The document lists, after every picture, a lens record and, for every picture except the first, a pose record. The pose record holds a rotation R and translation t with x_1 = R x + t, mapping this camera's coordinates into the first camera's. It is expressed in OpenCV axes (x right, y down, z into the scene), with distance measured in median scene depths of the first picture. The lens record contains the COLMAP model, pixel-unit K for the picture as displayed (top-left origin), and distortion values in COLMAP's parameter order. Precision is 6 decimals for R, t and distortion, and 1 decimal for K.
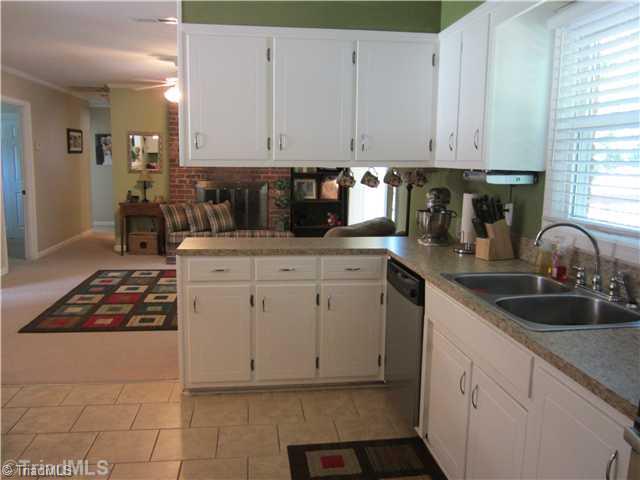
lens RADIAL K [[517.8, 0, 320.0], [0, 517.8, 240.0], [0, 0, 1]] dist [-0.048969, 0.001703]
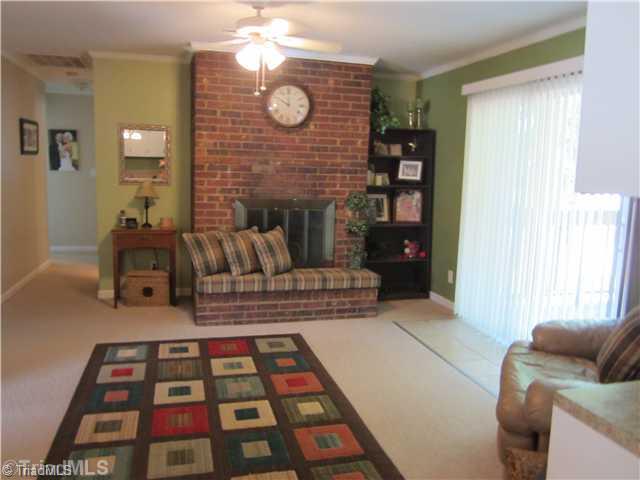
lens RADIAL K [[517.8, 0, 320.0], [0, 517.8, 240.0], [0, 0, 1]] dist [-0.048969, 0.001703]
pose [[0.990645, -0.009705, 0.136122, -0.217561], [0.011043, 0.999898, -0.009079, -0.050798], [-0.136020, 0.010497, 0.990650, 0.310865]]
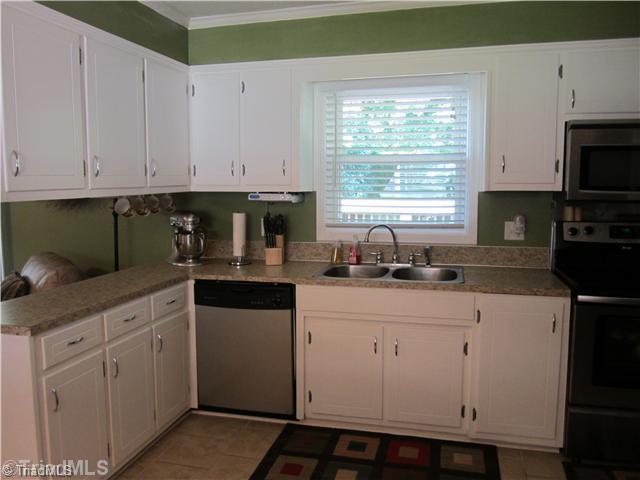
lens RADIAL K [[517.8, 0, 320.0], [0, 517.8, 240.0], [0, 0, 1]] dist [-0.048969, 0.001703]
pose [[0.375899, -0.114141, 0.919604, -0.702446], [0.139910, 0.987999, 0.065440, -0.080058], [-0.916038, 0.104063, 0.387357, 0.387985]]
